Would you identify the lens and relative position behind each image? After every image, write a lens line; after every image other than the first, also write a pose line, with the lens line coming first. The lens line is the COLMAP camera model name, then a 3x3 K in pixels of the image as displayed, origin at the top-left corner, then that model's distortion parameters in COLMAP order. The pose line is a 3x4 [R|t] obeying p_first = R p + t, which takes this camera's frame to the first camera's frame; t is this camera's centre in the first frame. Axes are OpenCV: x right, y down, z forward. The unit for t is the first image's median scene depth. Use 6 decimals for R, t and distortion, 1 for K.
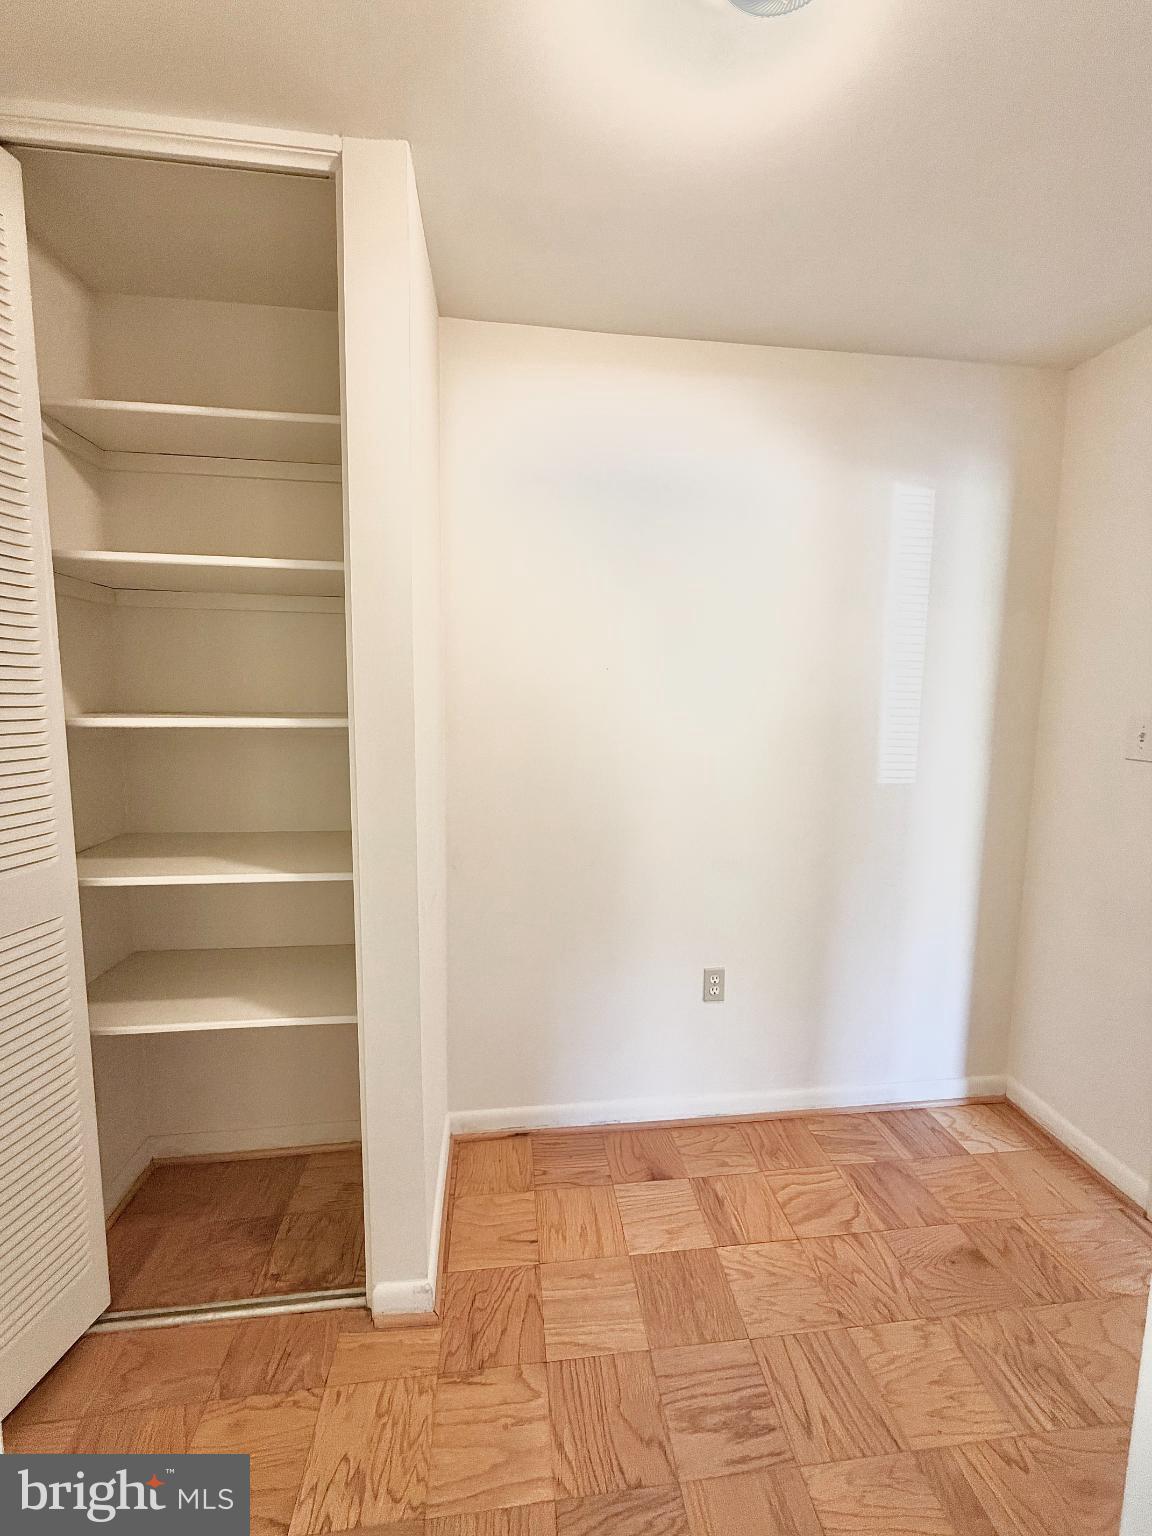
lens RADIAL K [[614.1, 0, 578.6], [0, 614.1, 761.6], [0, 0, 1]] dist [0.000259, 0.000395]
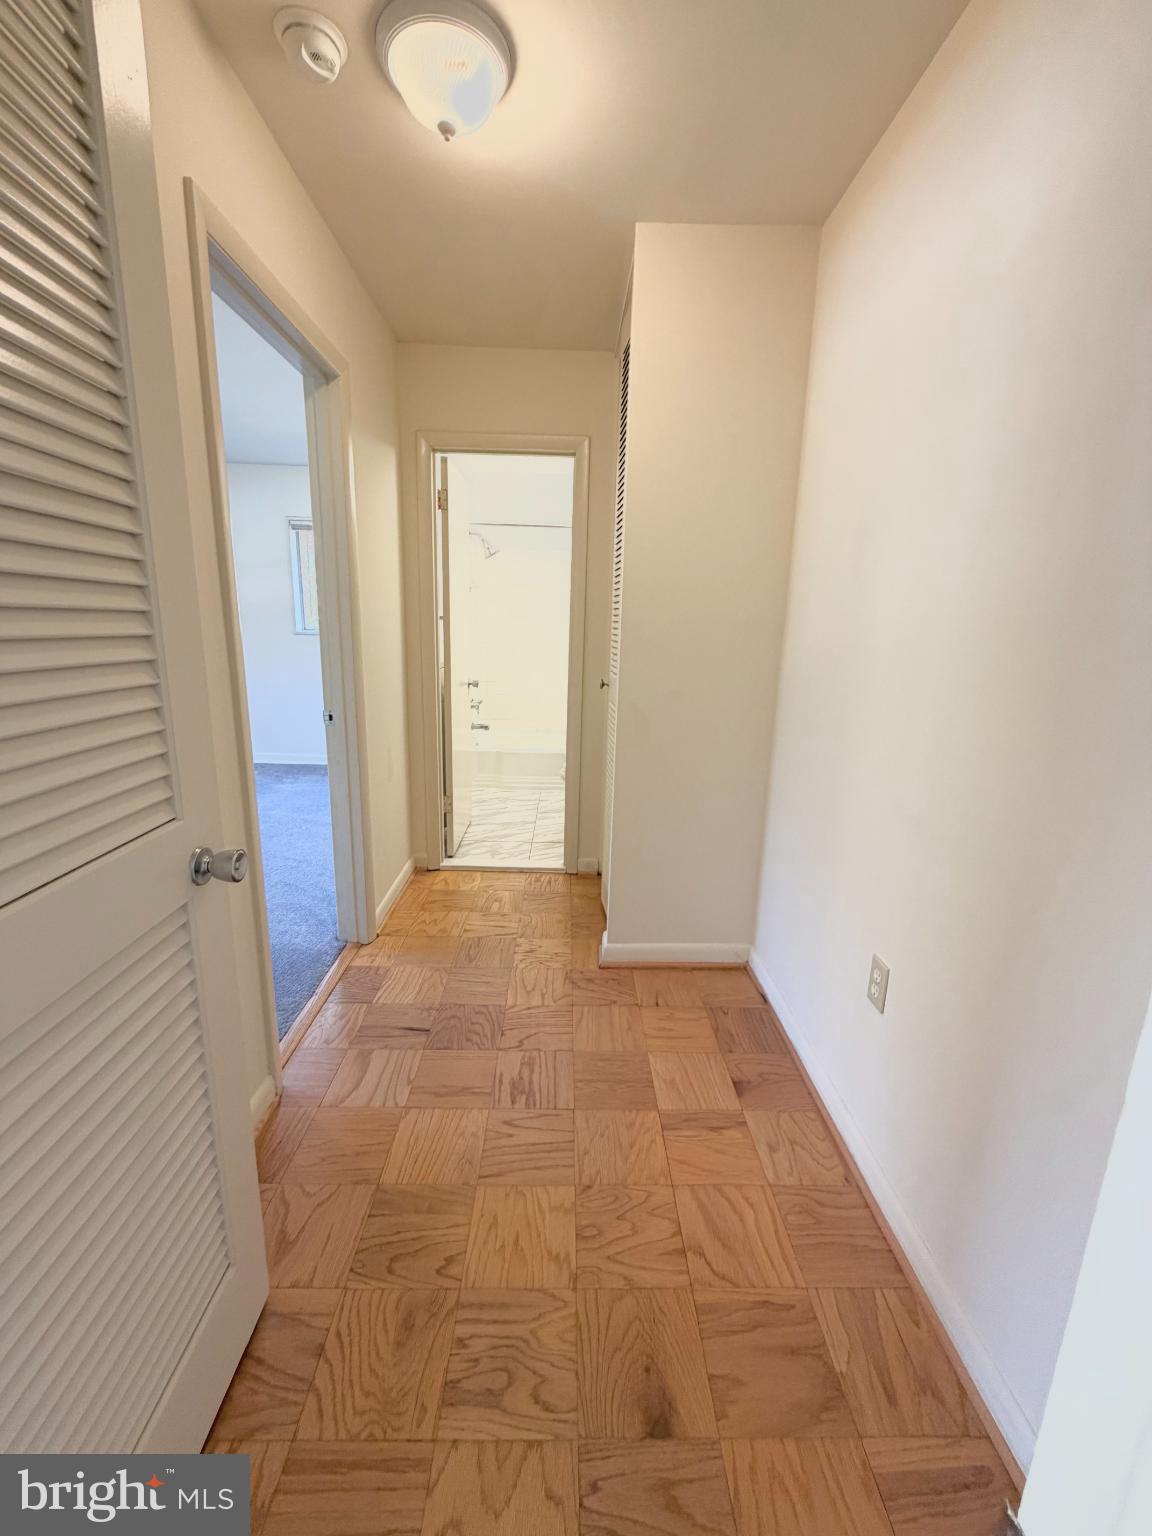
lens RADIAL K [[614.1, 0, 578.6], [0, 614.1, 761.6], [0, 0, 1]] dist [0.000259, 0.000395]
pose [[-0.107949, 0.197468, -0.974348, 1.383527], [-0.132506, 0.968472, 0.210958, 0.019040], [0.985286, 0.151879, -0.078379, 1.046218]]
